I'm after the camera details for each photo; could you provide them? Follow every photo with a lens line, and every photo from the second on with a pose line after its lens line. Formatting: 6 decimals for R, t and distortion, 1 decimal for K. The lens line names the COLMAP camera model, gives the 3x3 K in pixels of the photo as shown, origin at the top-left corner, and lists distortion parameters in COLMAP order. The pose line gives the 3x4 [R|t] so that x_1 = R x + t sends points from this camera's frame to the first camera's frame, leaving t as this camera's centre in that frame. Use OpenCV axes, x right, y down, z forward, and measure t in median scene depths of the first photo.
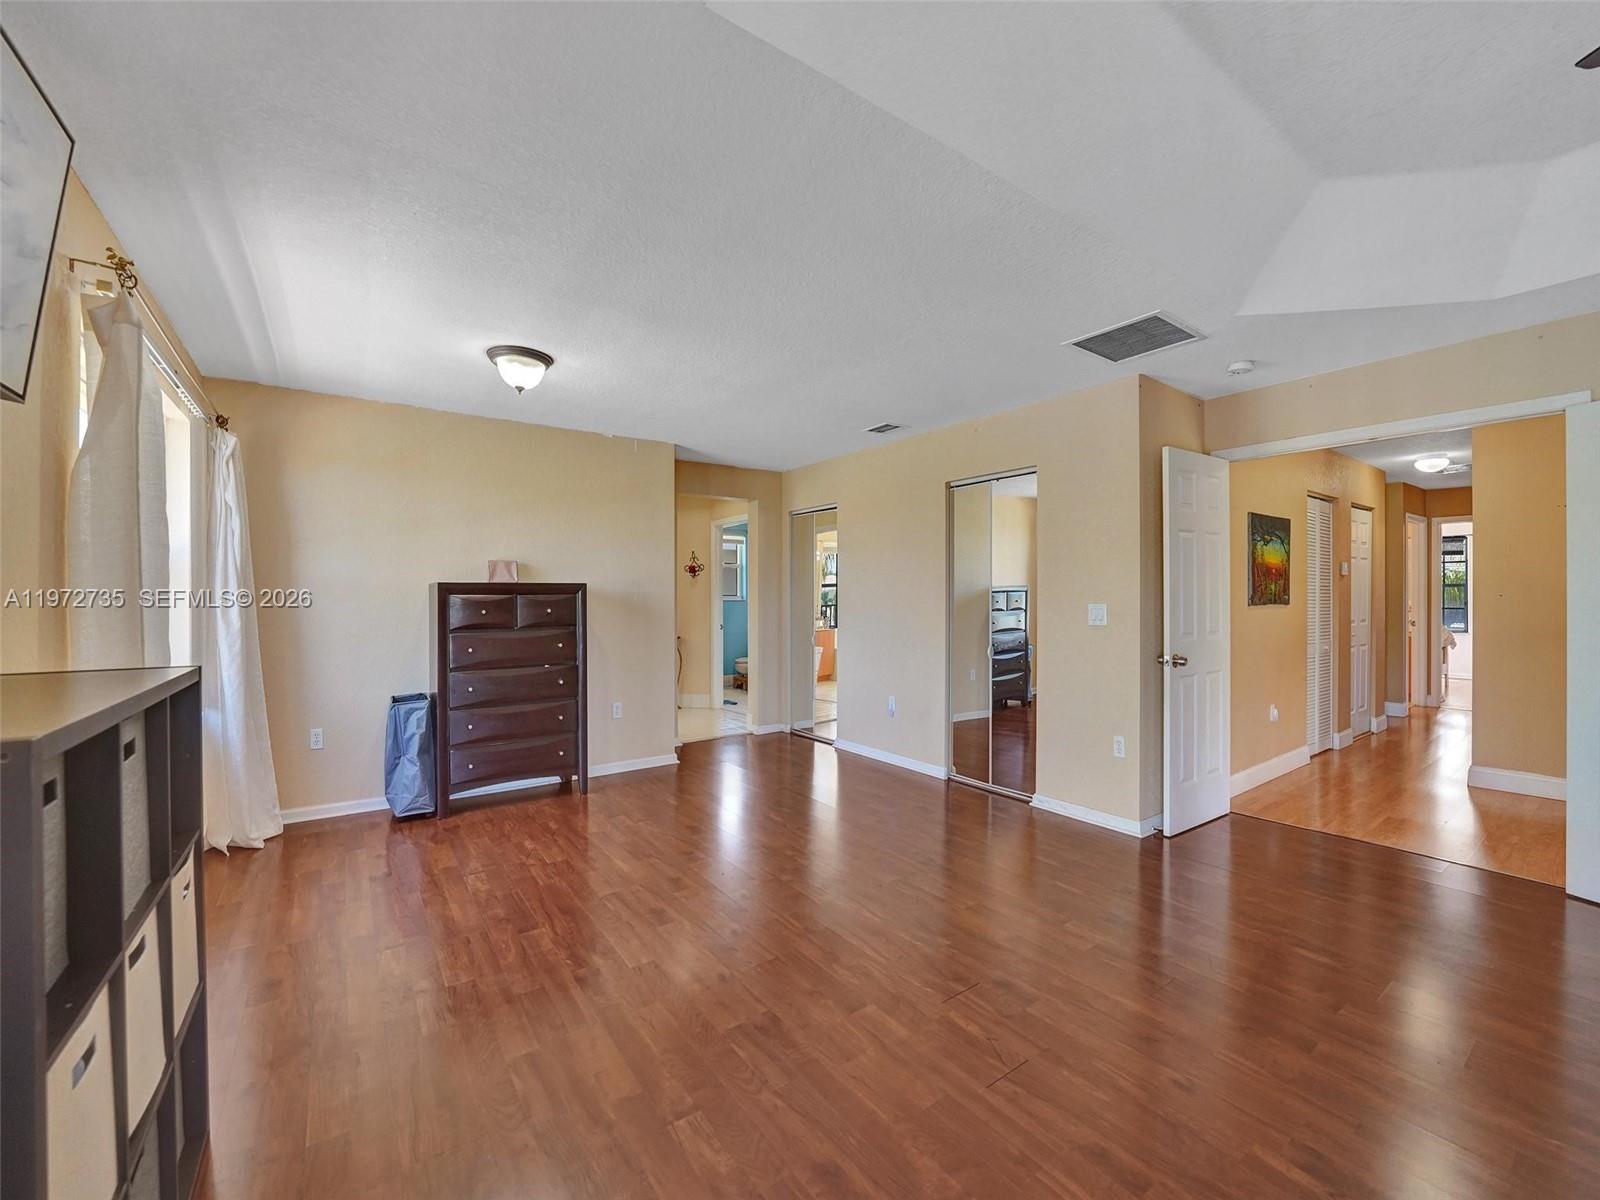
lens RADIAL K [[654.1, 0, 805.1], [0, 654.1, 597.2], [0, 0, 1]] dist [-0.028263, 0.000864]
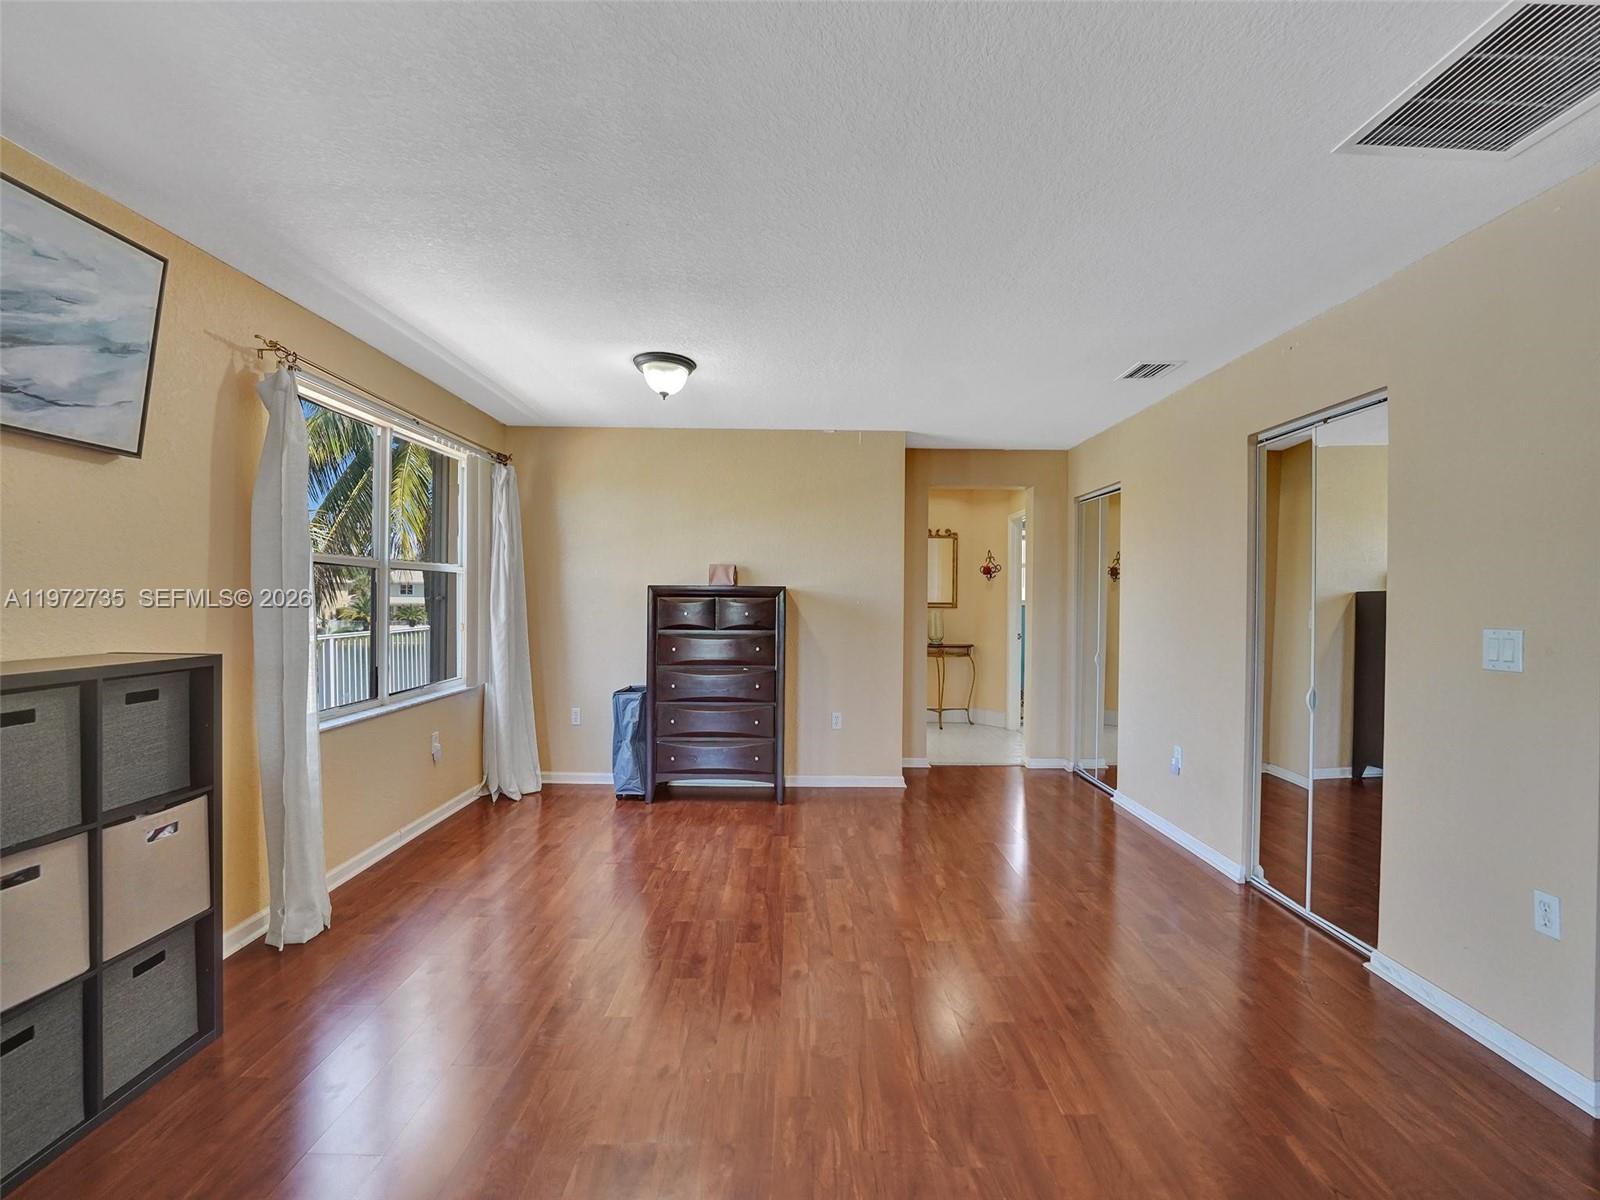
lens RADIAL K [[654.1, 0, 805.1], [0, 654.1, 597.2], [0, 0, 1]] dist [-0.028263, 0.000864]
pose [[0.815985, 0.013182, -0.577923, 0.277445], [-0.014101, 0.999896, 0.002898, -0.009783], [0.577901, 0.005784, 0.816086, 0.252806]]
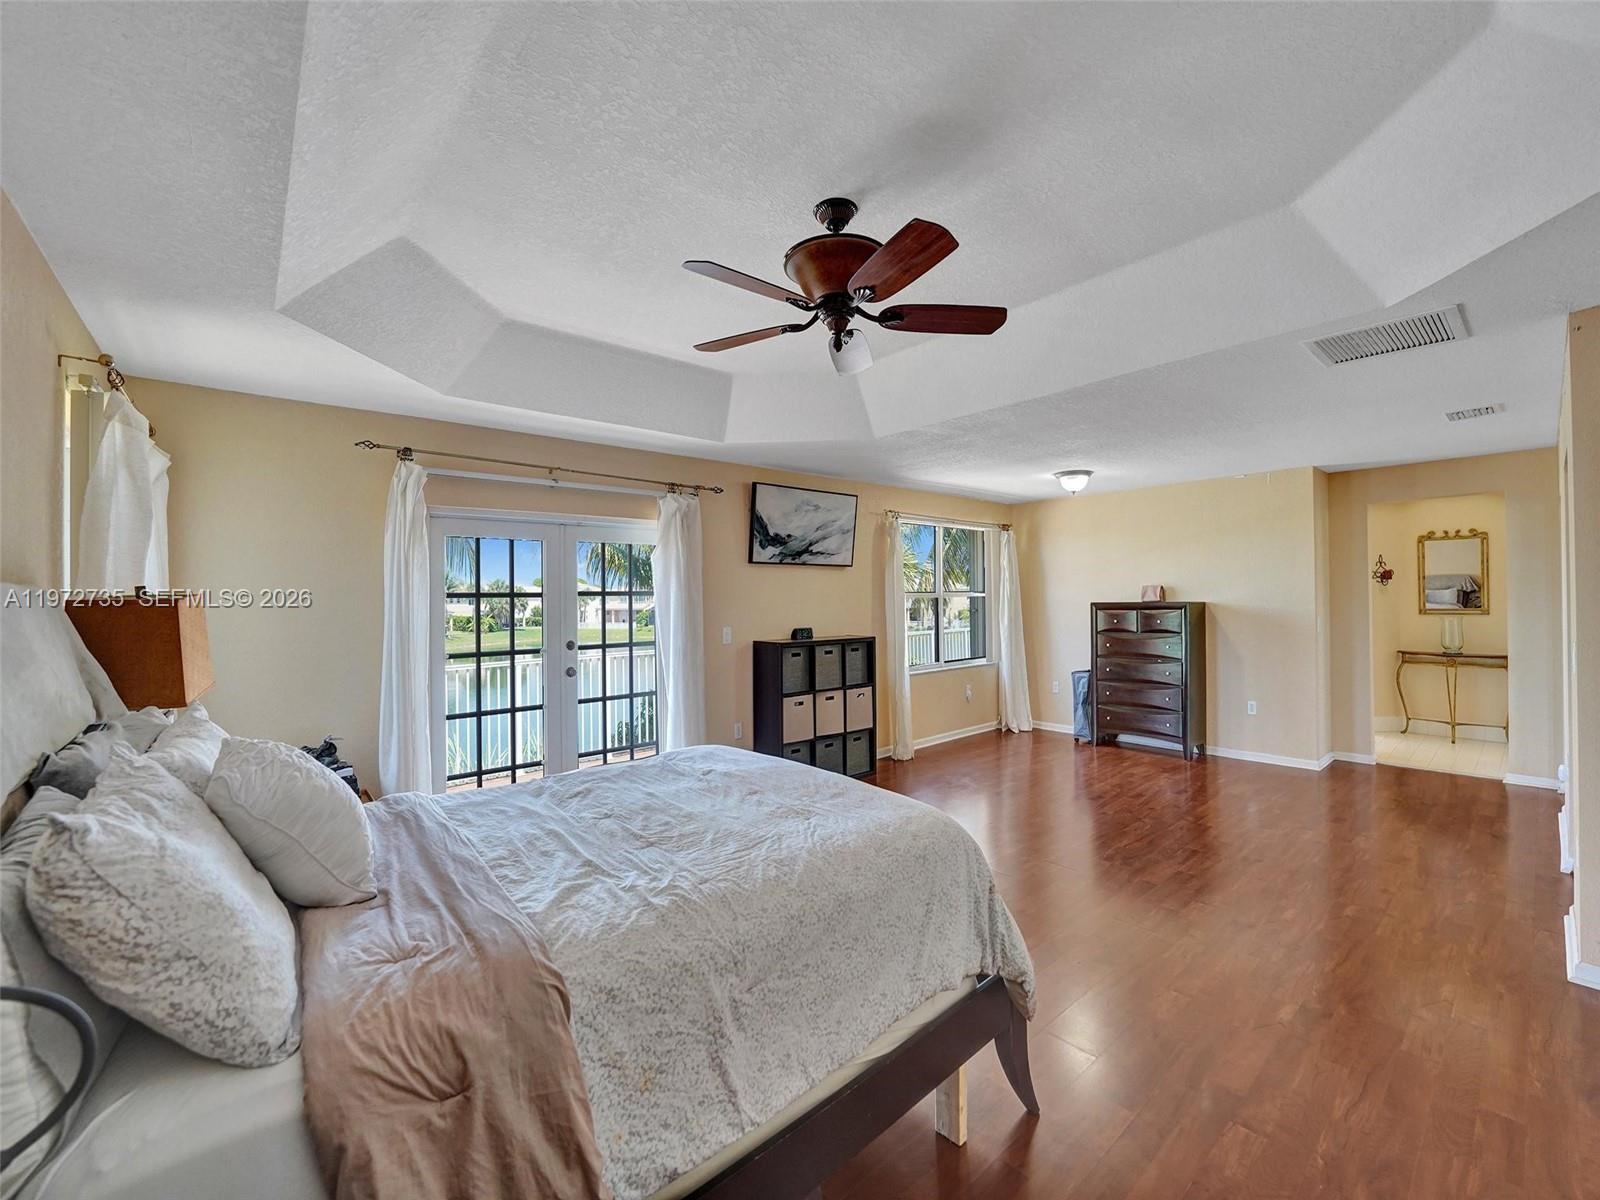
lens RADIAL K [[654.1, 0, 805.1], [0, 654.1, 597.2], [0, 0, 1]] dist [-0.028263, 0.000864]
pose [[0.093519, 0.002303, -0.995615, 1.004215], [0.011040, 0.999933, 0.003350, -0.049421], [0.995556, -0.011305, 0.093487, 0.114751]]
